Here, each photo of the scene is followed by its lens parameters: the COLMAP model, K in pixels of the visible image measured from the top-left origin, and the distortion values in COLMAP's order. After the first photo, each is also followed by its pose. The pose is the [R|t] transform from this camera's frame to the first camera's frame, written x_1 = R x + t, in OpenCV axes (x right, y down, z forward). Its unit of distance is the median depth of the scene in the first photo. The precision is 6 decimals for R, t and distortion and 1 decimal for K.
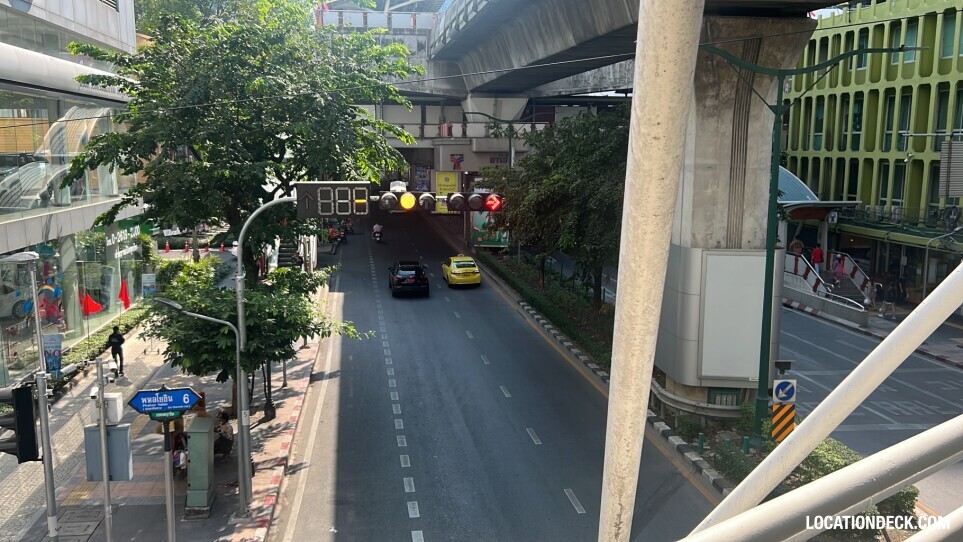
lens RADIAL K [[821.6, 0, 490.3], [0, 821.6, 269.2], [0, 0, 1]] dist [0.085339, -0.131644]
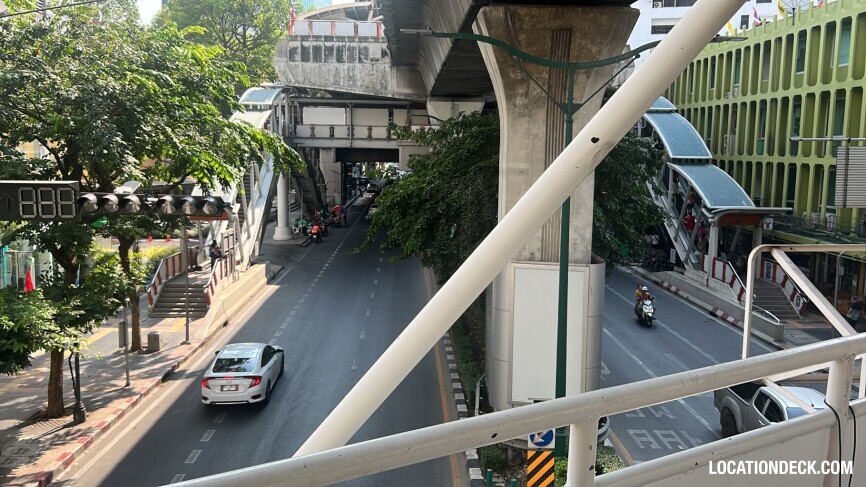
lens RADIAL K [[738.9, 0, 440.9], [0, 738.9, 241.9], [0, 0, 1]] dist [0.085339, -0.131644]
pose [[0.993247, 0.023812, -0.113548, 0.199909], [-0.026315, 0.999442, -0.020593, -0.019954], [0.112994, 0.023442, 0.993319, 0.133465]]
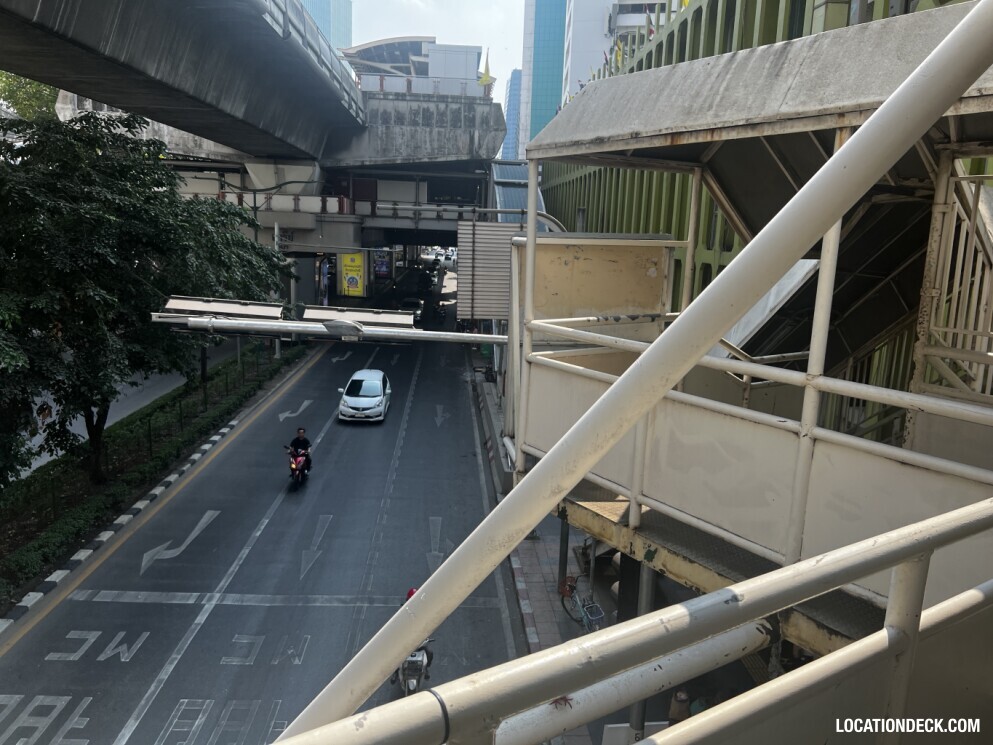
lens RADIAL K [[743.6, 0, 495.6], [0, 743.6, 374.7], [0, 0, 1]] dist [0.056390, -0.068606]
pose [[0.995126, 0.050391, -0.084767, 0.602664], [-0.046895, 0.997985, 0.042751, -0.068649], [0.086751, -0.038568, 0.995483, 0.469940]]
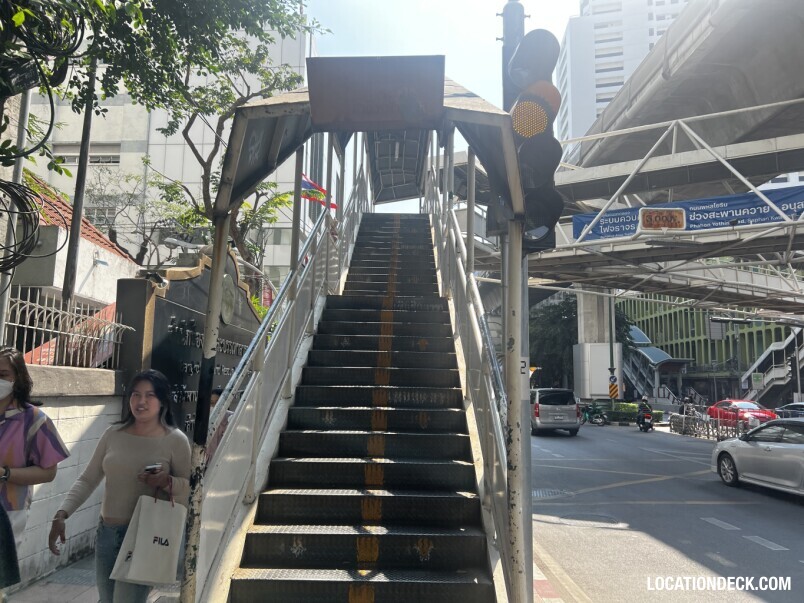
lens RADIAL K [[611.6, 0, 404.5], [0, 611.6, 298.8], [0, 0, 1]] dist [0.057691, -0.063280]
pose [[0.989903, -0.007384, -0.141551, -0.029000], [-0.034536, 0.955982, -0.291386, 0.323834], [0.137471, 0.293332, 0.946075, -0.713619]]
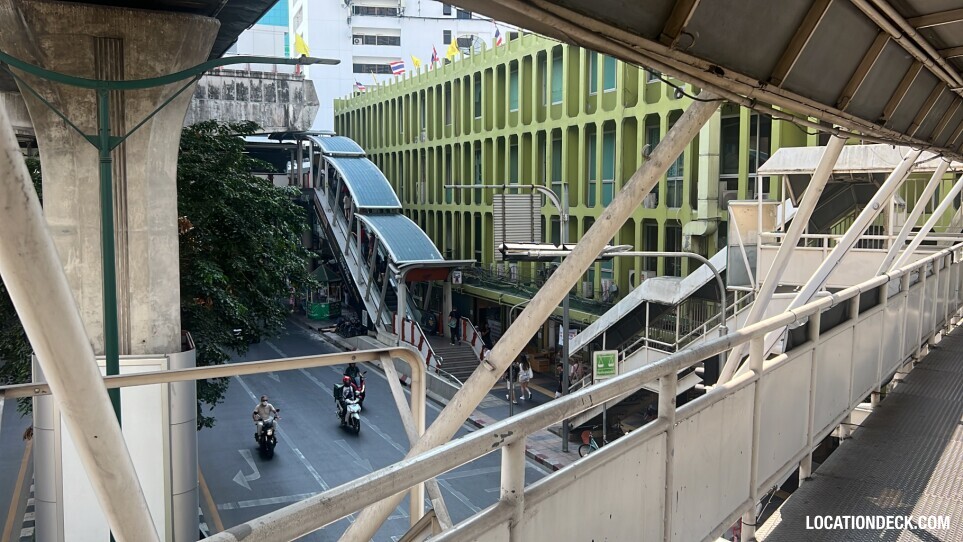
lens RADIAL K [[821.6, 0, 490.3], [0, 821.6, 269.2], [0, 0, 1]] dist [0.085339, -0.131644]
pose [[0.958285, -0.025338, 0.284689, 0.293106], [0.042820, 0.997548, -0.055352, -0.031275], [-0.282588, 0.065234, 0.957021, 0.204925]]
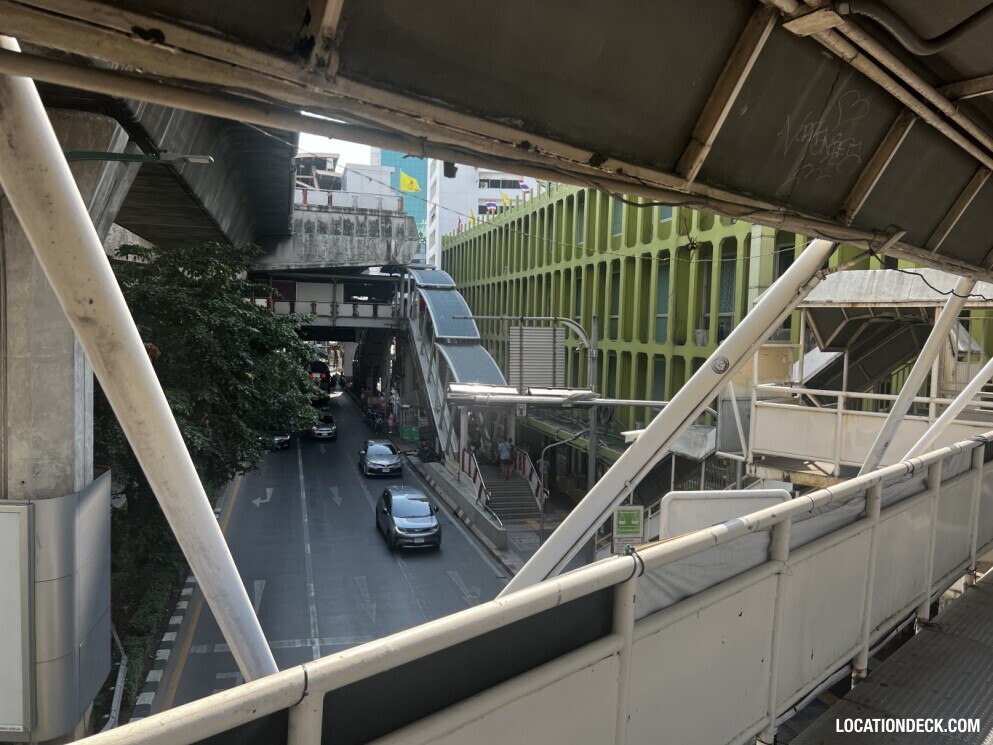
lens RADIAL K [[742.4, 0, 494.9], [0, 742.4, 378.6], [0, 0, 1]] dist [0.076728, -0.099777]
pose [[0.992764, 0.014979, 0.119144, 0.435801], [-0.005520, 0.996833, -0.079331, -0.049265], [-0.119955, 0.078099, 0.989703, 0.315087]]
